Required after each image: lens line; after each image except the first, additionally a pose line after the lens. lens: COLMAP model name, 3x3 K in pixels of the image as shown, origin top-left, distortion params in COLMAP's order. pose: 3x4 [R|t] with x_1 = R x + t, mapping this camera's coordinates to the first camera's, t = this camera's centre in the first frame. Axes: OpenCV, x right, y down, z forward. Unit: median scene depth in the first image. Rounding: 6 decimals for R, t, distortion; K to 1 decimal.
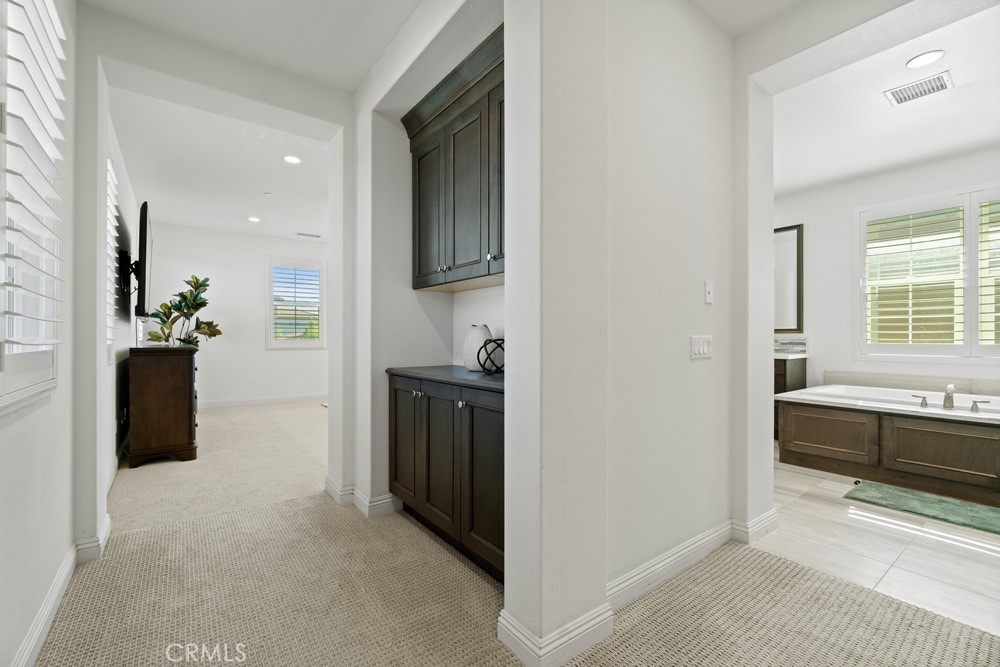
lens RADIAL K [[433.1, 0, 498.3], [0, 433.1, 335.4], [0, 0, 1]] dist [-0.000122, 0.001014]
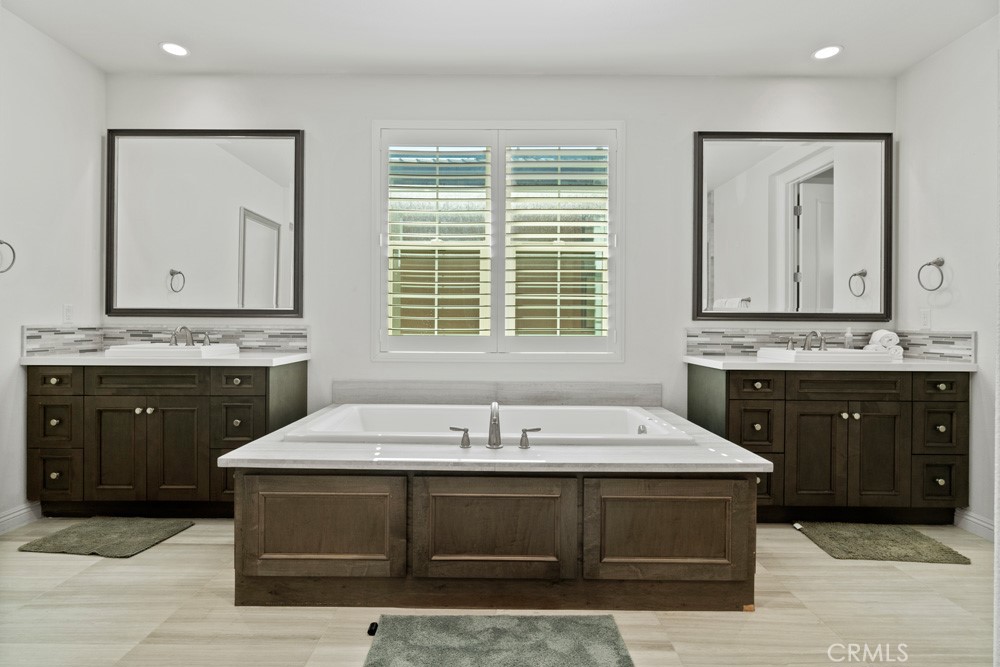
lens RADIAL K [[518.8, 0, 490.0], [0, 518.8, 329.0], [0, 0, 1]] dist [-0.005437, 0.000223]
pose [[0.616563, 0.000372, 0.787306, 0.375836], [-0.009431, 0.999932, 0.006913, 0.003091], [-0.787249, -0.011687, 0.616524, 0.450470]]
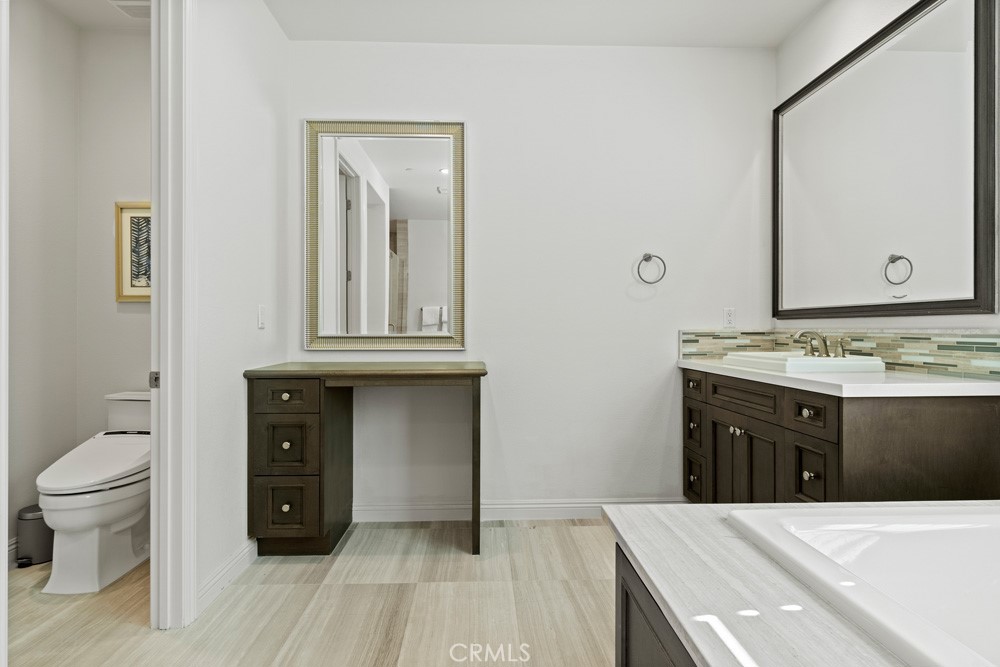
lens RADIAL K [[518.8, 0, 499.1], [0, 518.8, 326.5], [0, 0, 1]] dist [-0.005437, 0.000223]
pose [[0.812270, -0.002645, -0.583275, 0.770322], [0.002465, 0.999996, -0.001103, 0.004204], [0.583276, -0.000541, 0.812274, 0.616576]]
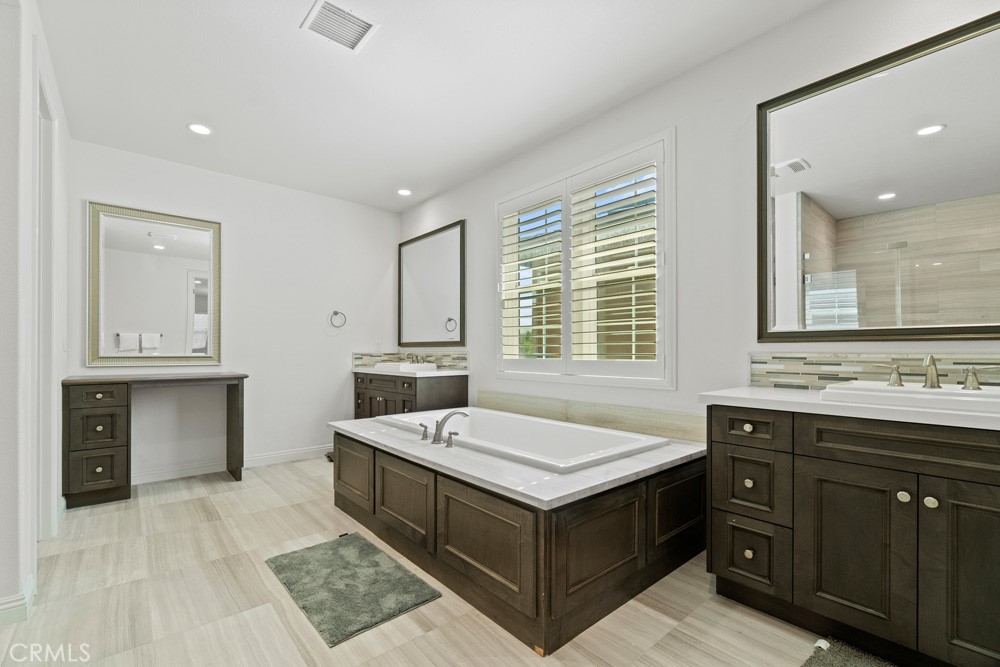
lens RADIAL K [[433.1, 0, 494.6], [0, 433.1, 354.0], [0, 0, 1]] dist [-0.000122, 0.001014]
pose [[0.998758, 0.000893, 0.049818, 0.875400], [-0.001395, 0.999949, 0.010037, 0.001182], [-0.049807, -0.010094, 0.998708, 0.165035]]
